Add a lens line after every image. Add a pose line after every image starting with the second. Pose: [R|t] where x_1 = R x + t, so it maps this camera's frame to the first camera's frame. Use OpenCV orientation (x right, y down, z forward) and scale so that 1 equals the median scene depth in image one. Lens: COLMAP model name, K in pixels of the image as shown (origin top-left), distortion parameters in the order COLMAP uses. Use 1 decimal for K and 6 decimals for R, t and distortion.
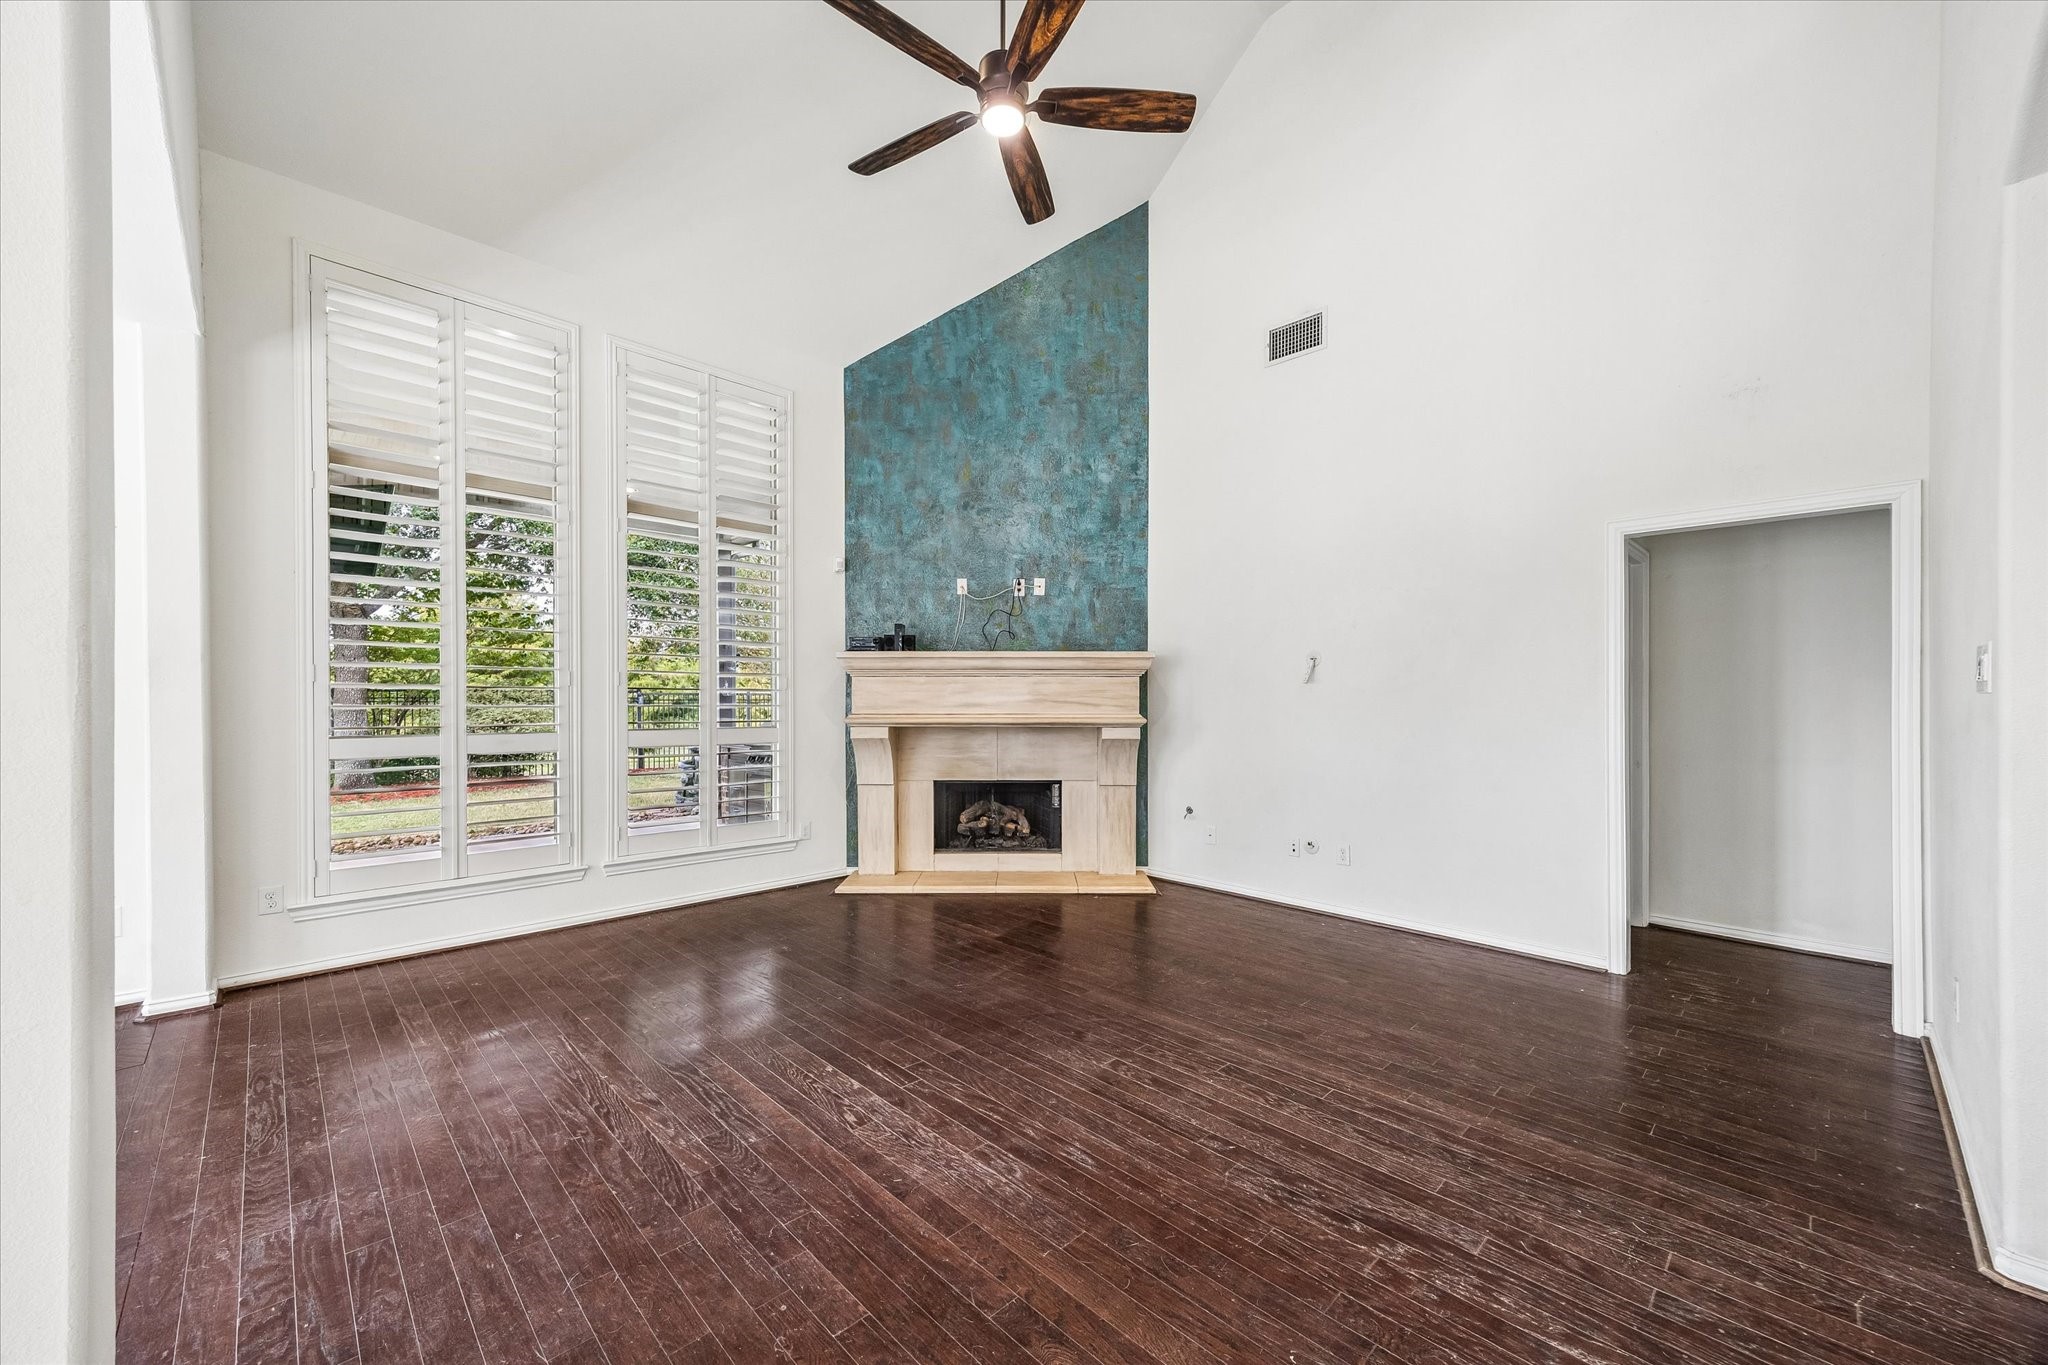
lens RADIAL K [[780.0, 0, 1029.1], [0, 780.0, 696.3], [0, 0, 1]] dist [0.003133, 0.000289]
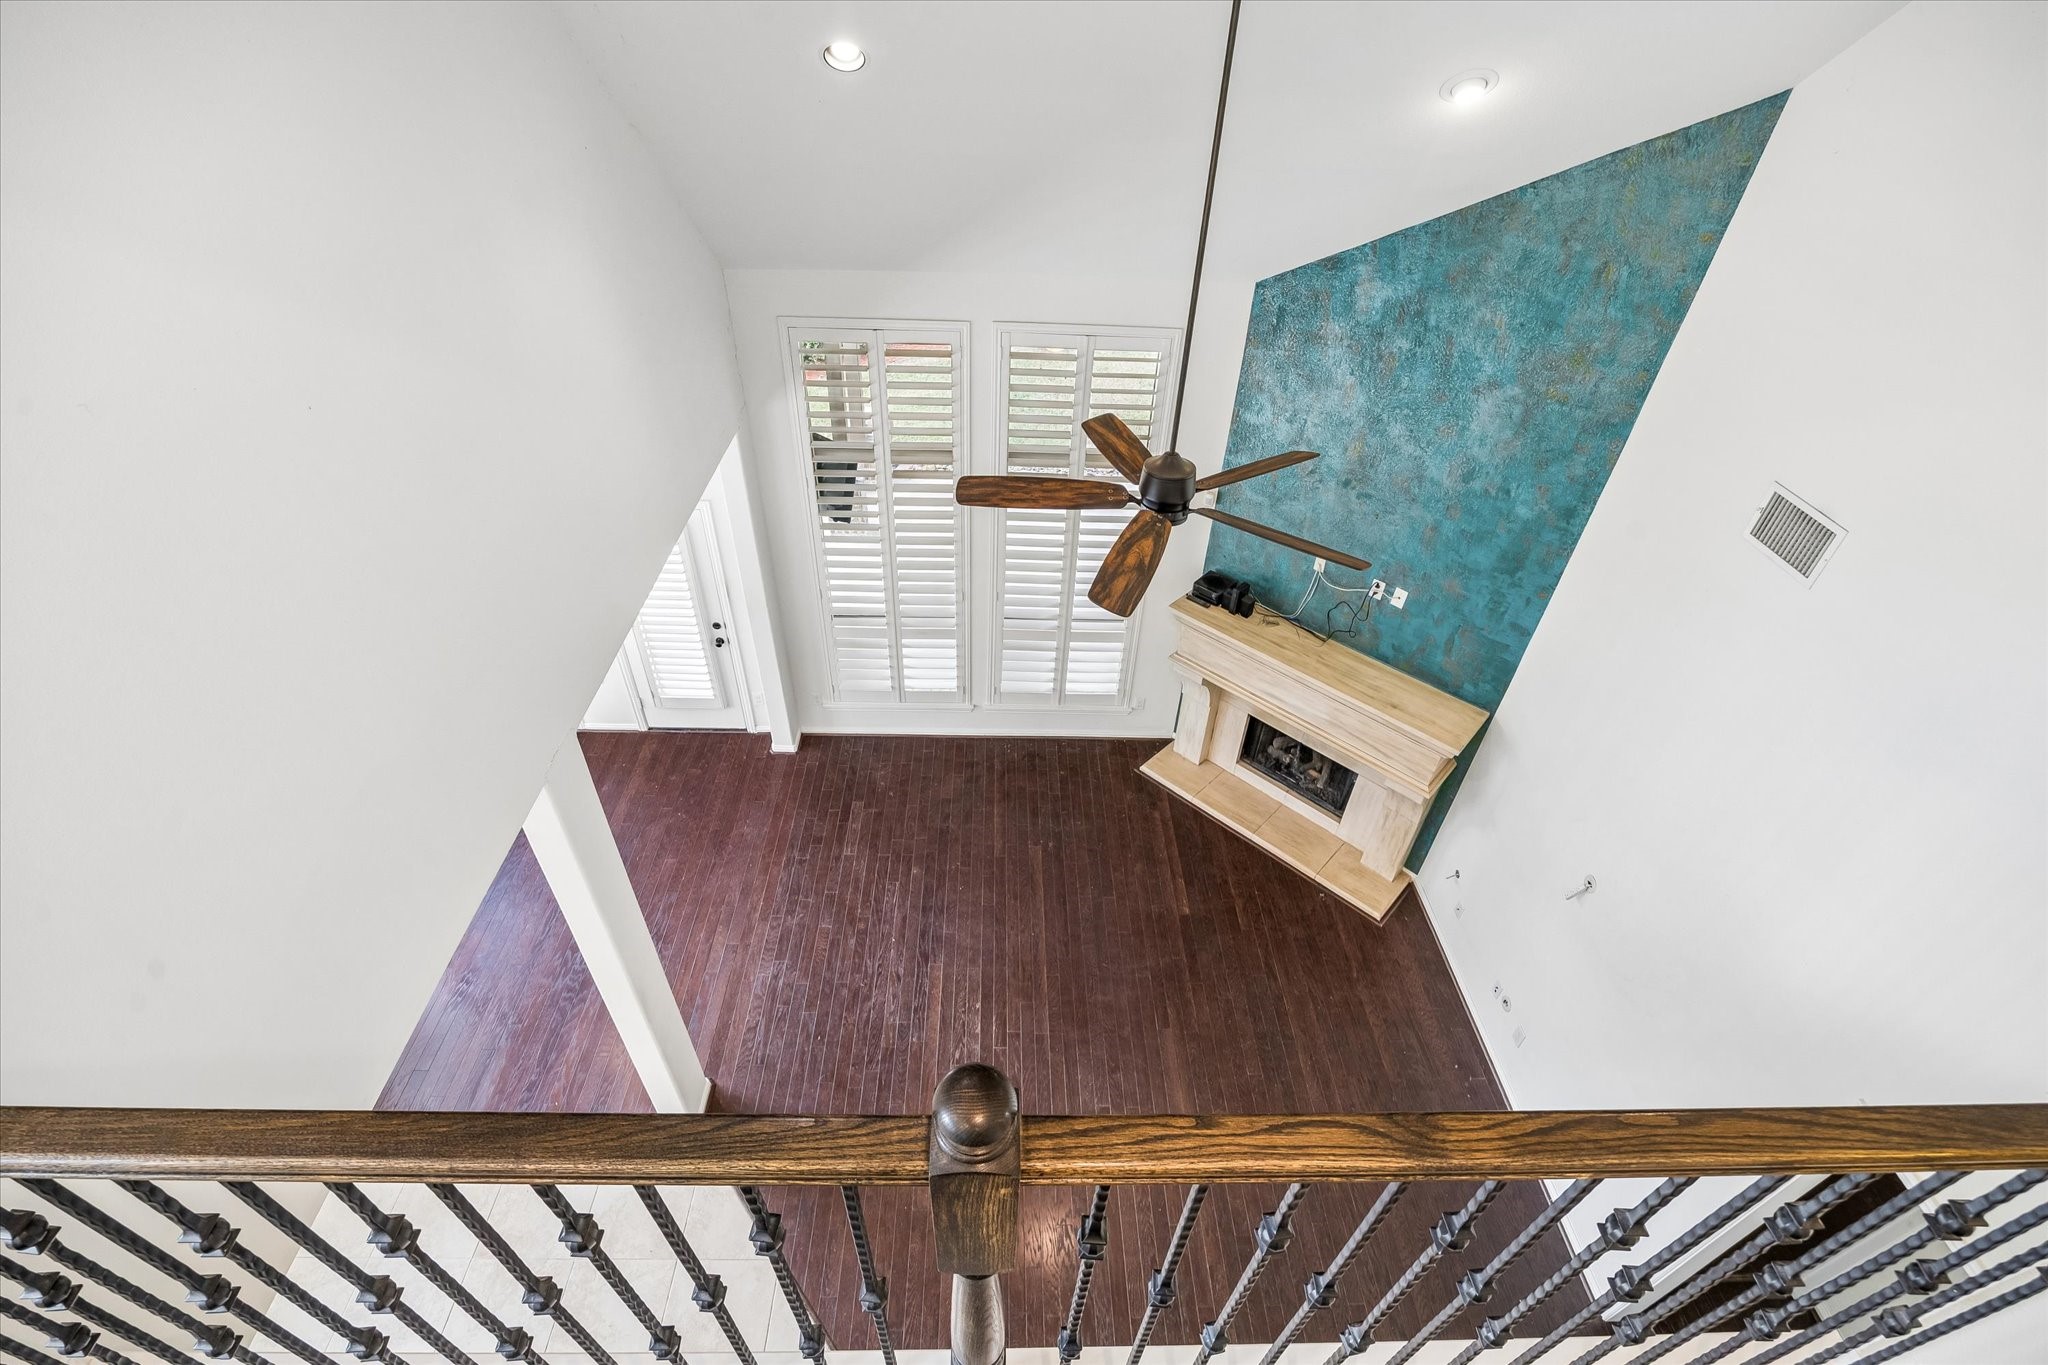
lens RADIAL K [[907.9, 0, 1015.5], [0, 907.9, 682.6], [0, 0, 1]] dist [-0.023591, -0.000283]
pose [[0.723514, 0.451345, -0.522318, 0.272460], [-0.030876, 0.777044, 0.628689, -0.687165], [0.689619, -0.438738, 0.576138, 0.082621]]
